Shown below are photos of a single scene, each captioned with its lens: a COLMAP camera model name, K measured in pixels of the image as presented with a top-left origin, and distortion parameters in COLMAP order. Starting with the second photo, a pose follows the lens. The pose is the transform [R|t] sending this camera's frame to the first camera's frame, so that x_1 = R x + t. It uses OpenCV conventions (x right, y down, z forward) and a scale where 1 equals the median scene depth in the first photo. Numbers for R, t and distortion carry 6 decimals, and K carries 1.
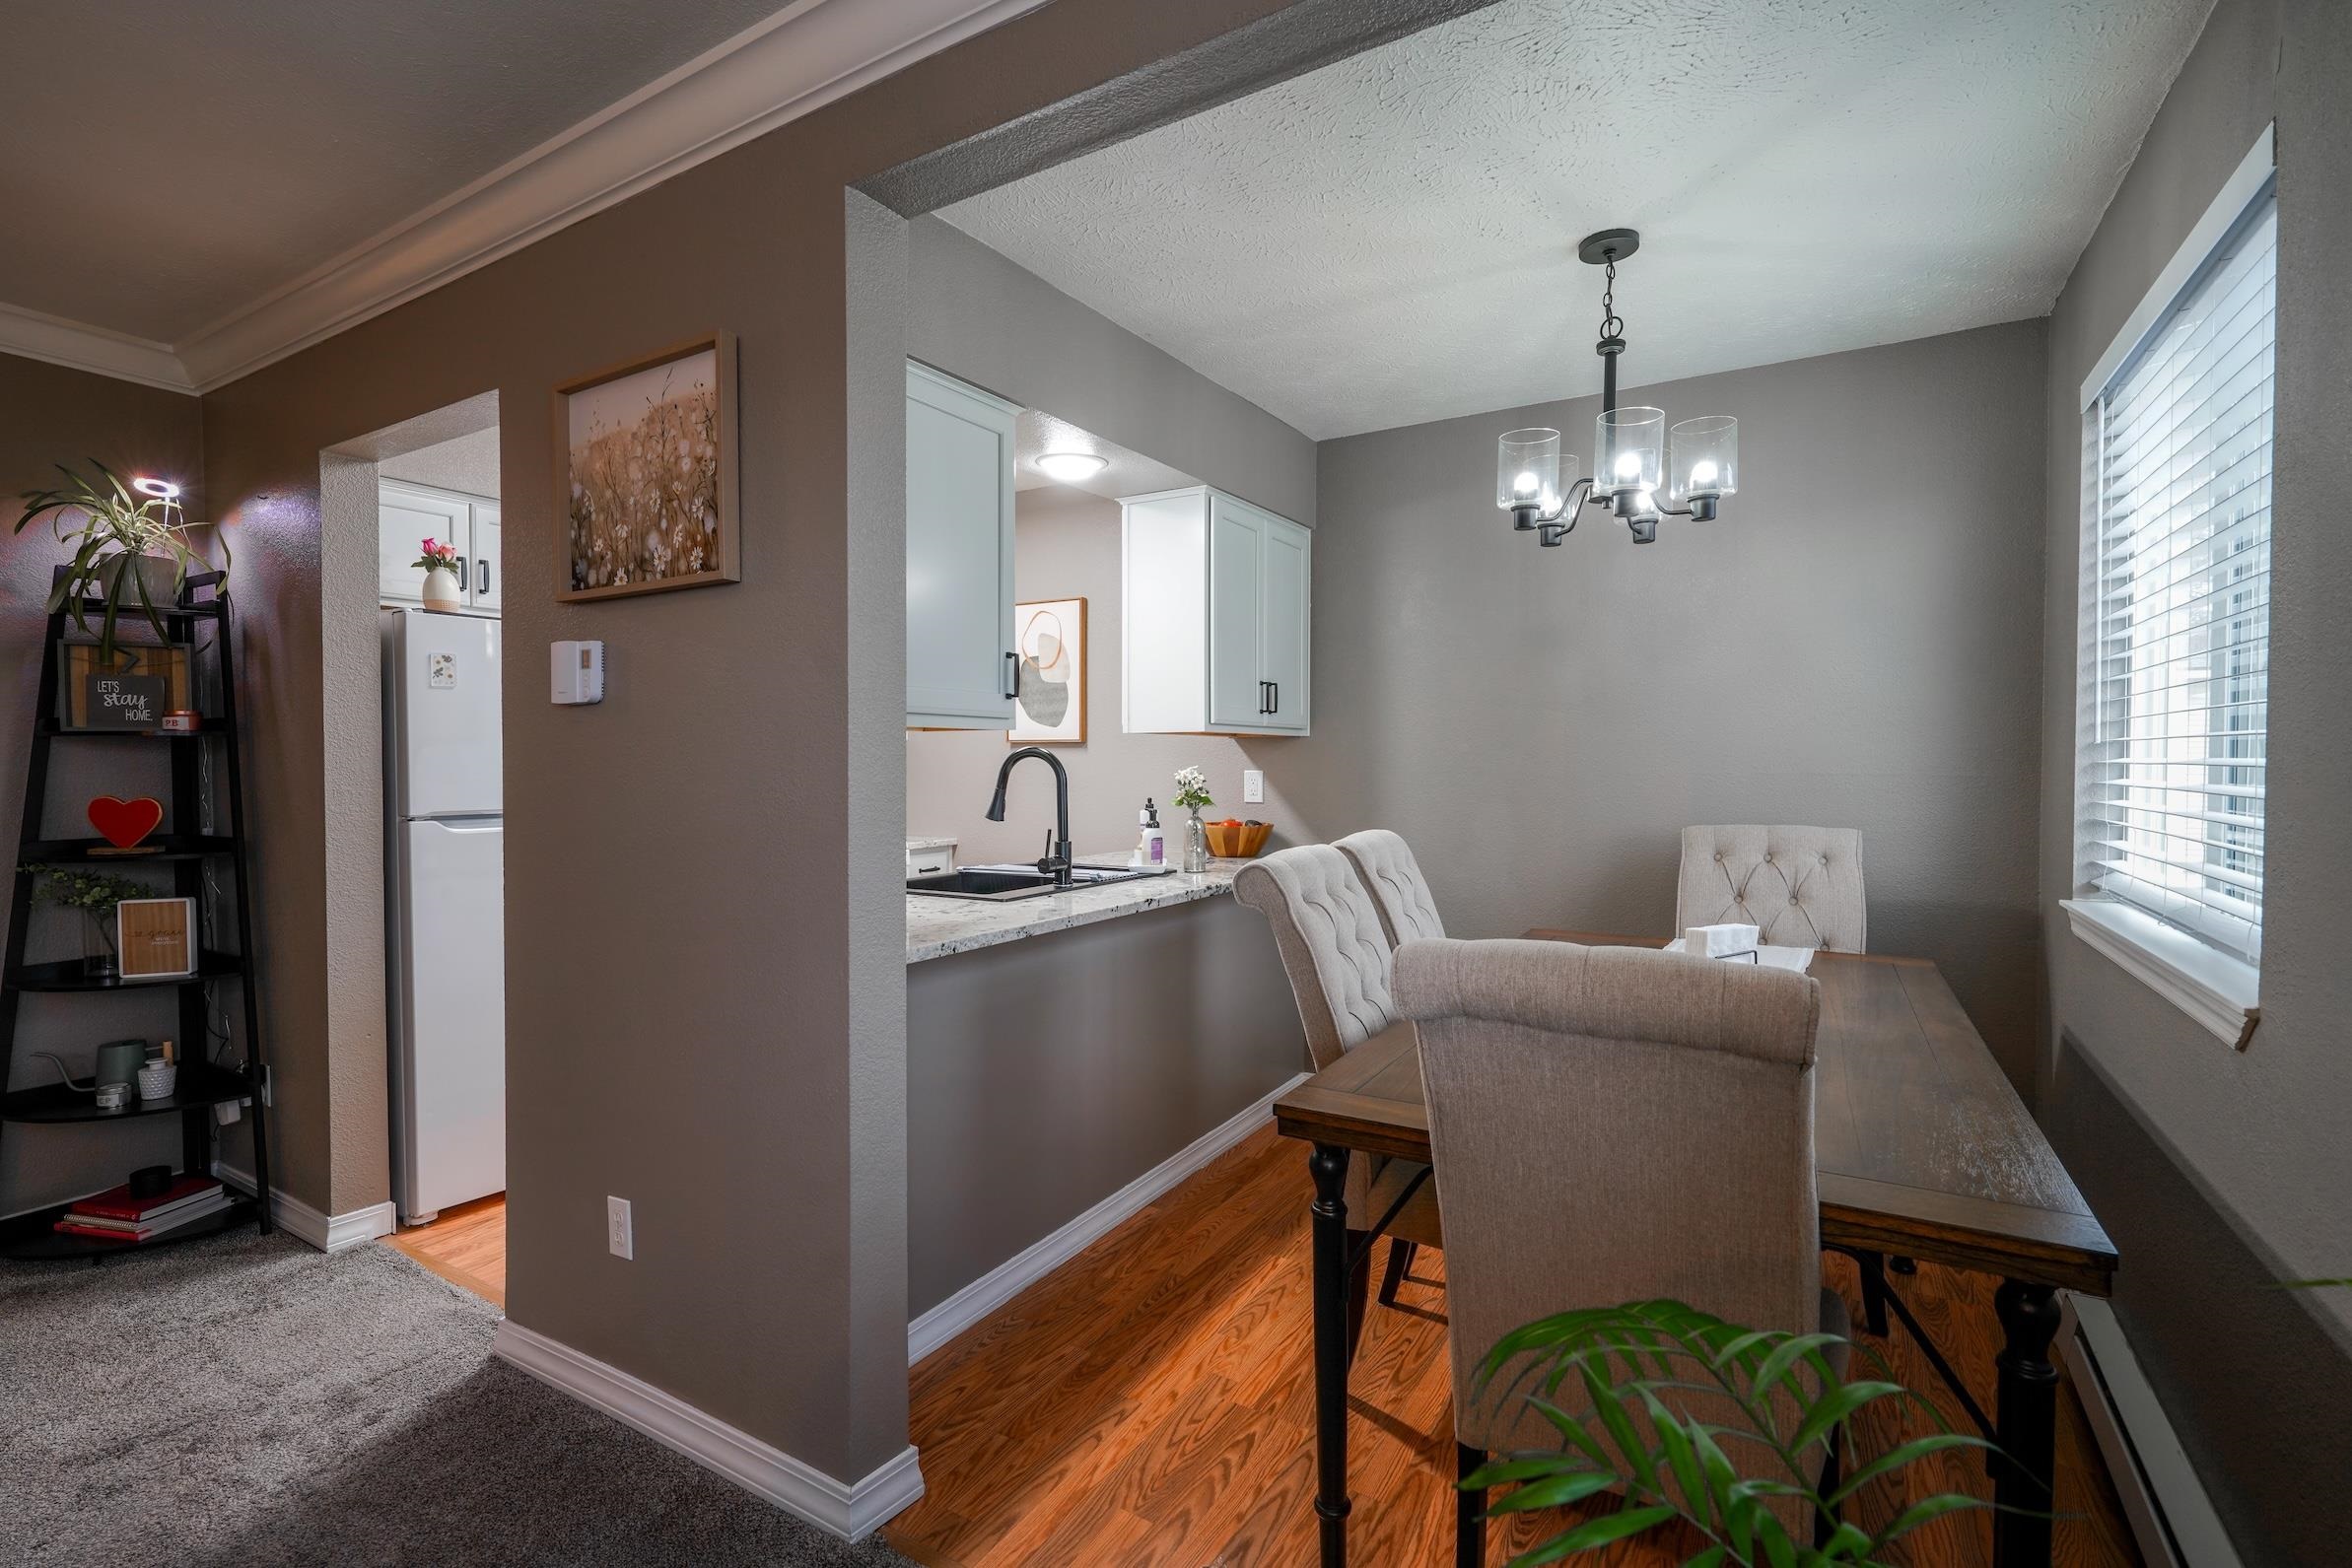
lens RADIAL K [[1051.3, 0, 1184.4], [0, 1051.3, 779.6], [0, 0, 1]] dist [-0.002027, -0.000053]
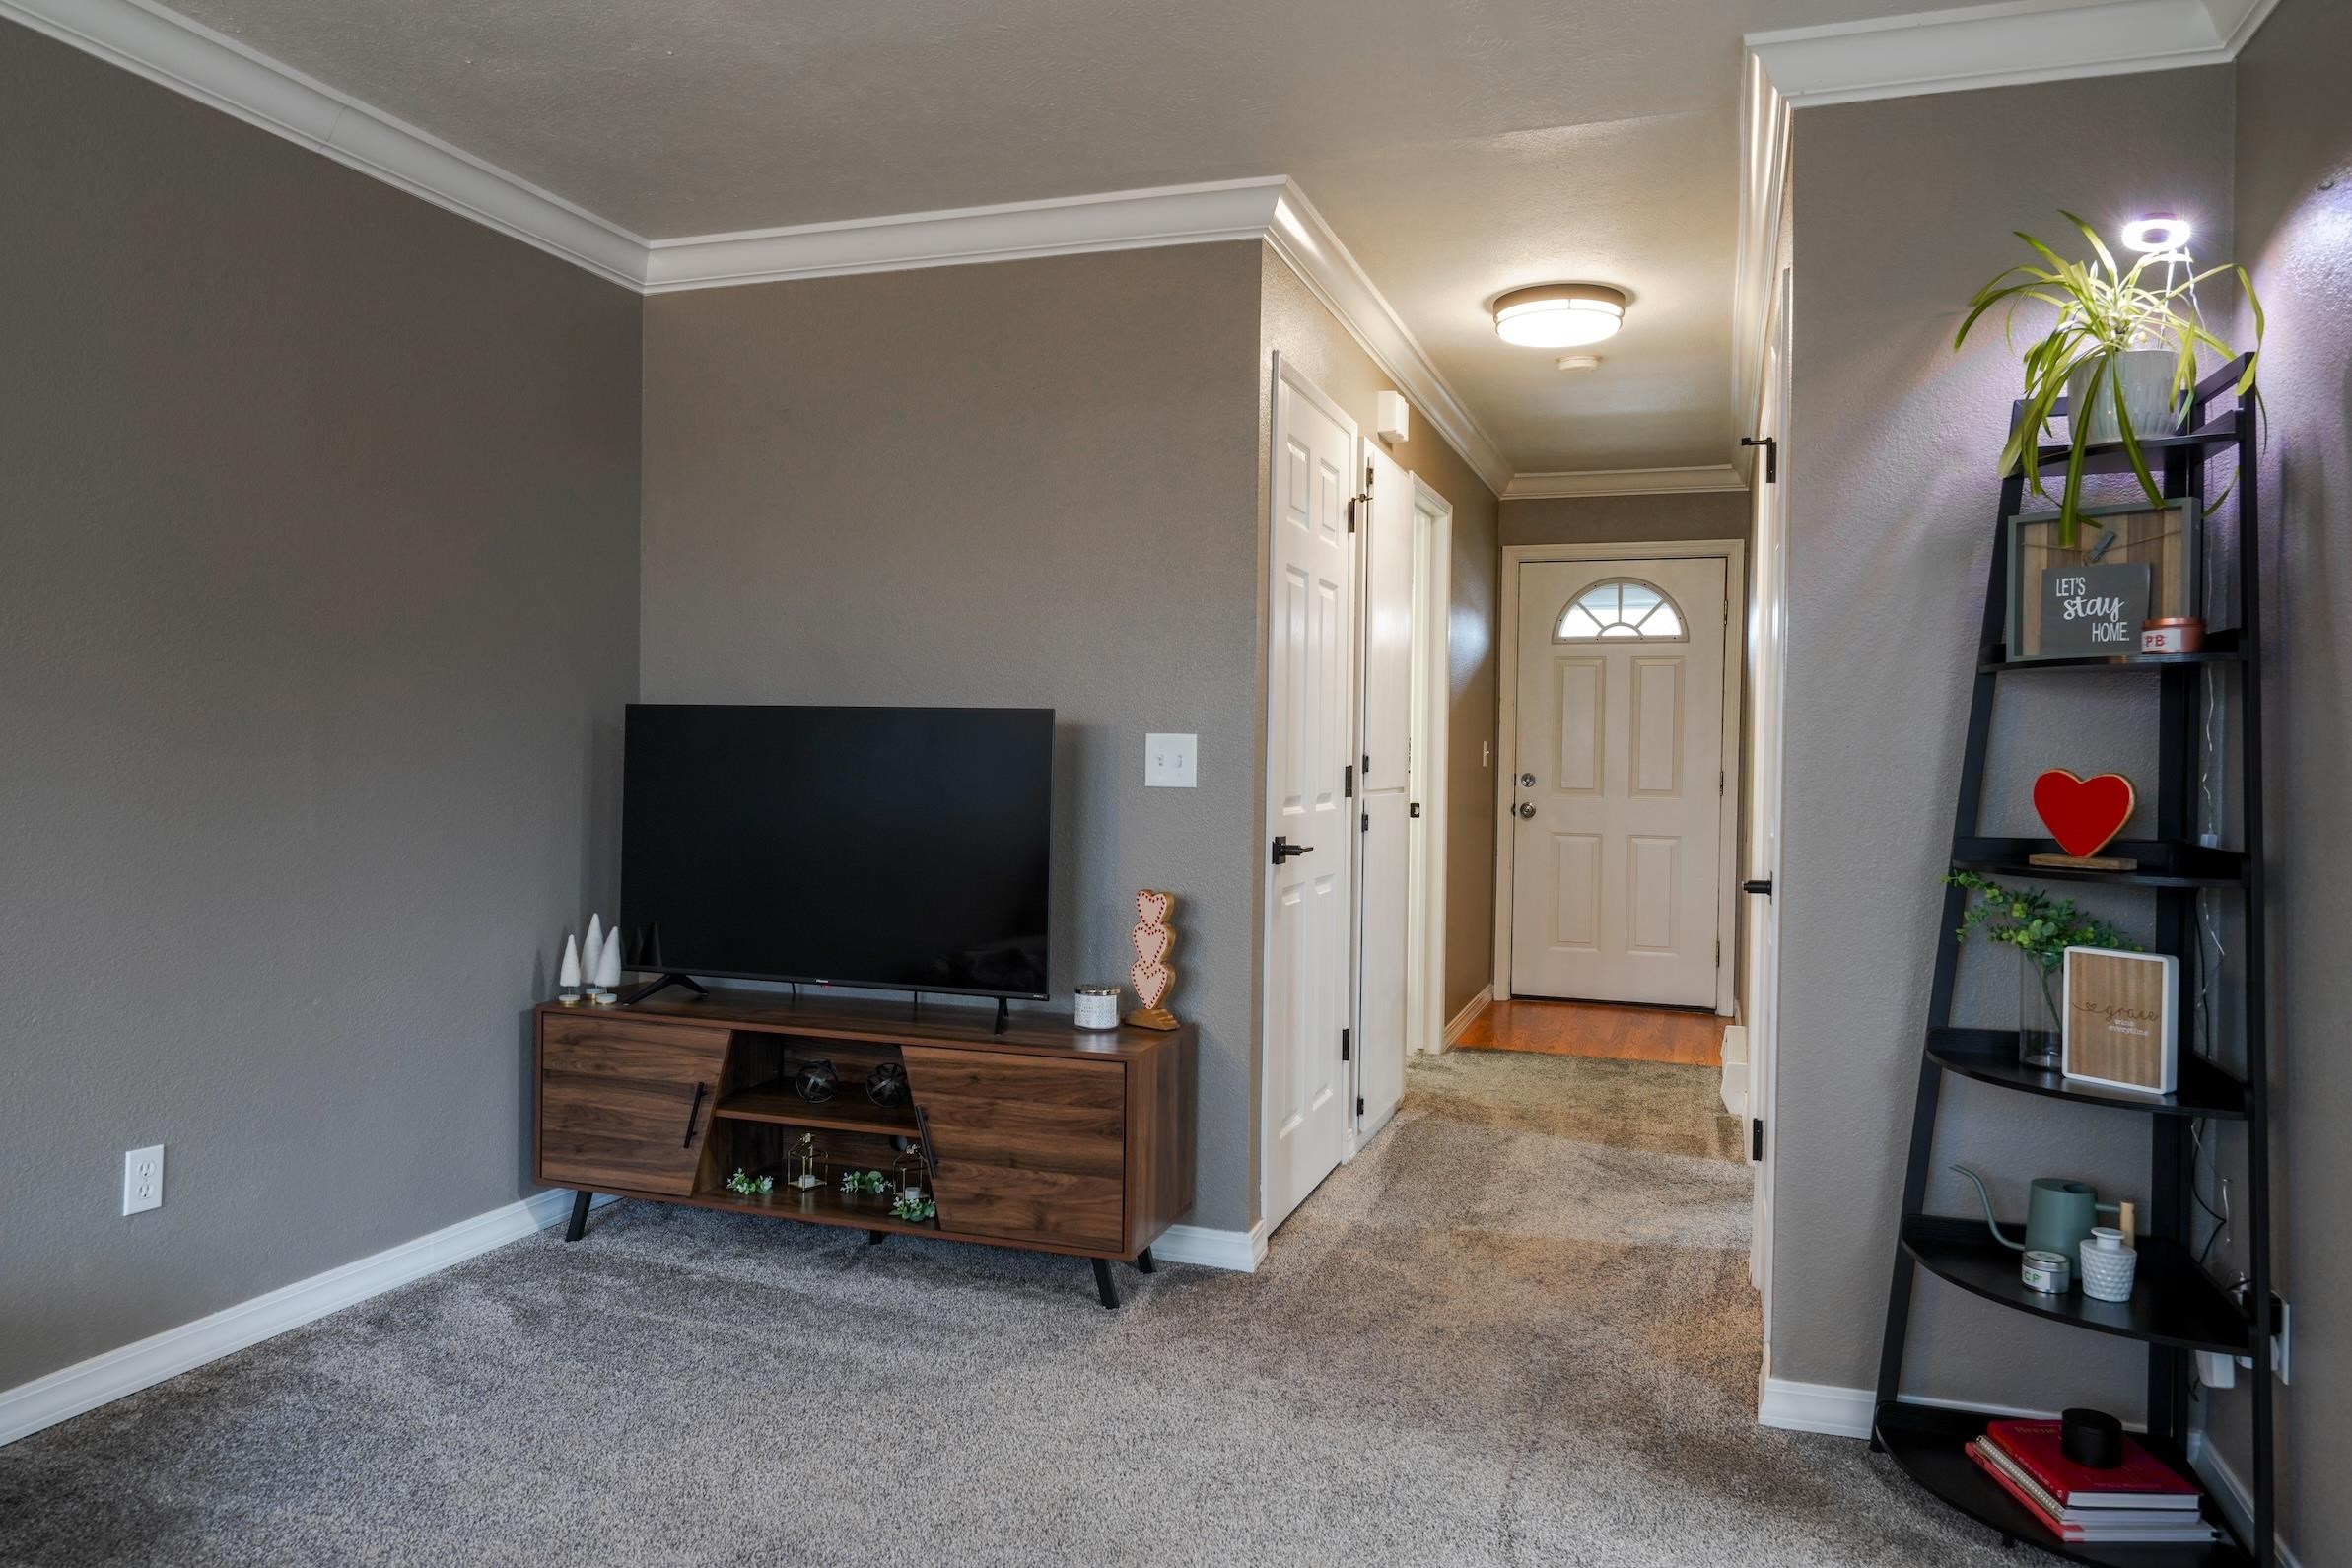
lens RADIAL K [[1543.4, 0, 1176.0], [0, 1543.4, 784.0], [0, 0, 1]] dist [0.000559, -0.001659]
pose [[0.204184, 0.025946, -0.978589, -0.263560], [-0.031782, 0.999297, 0.019864, 0.022363], [0.978416, 0.027046, 0.204865, 0.321047]]
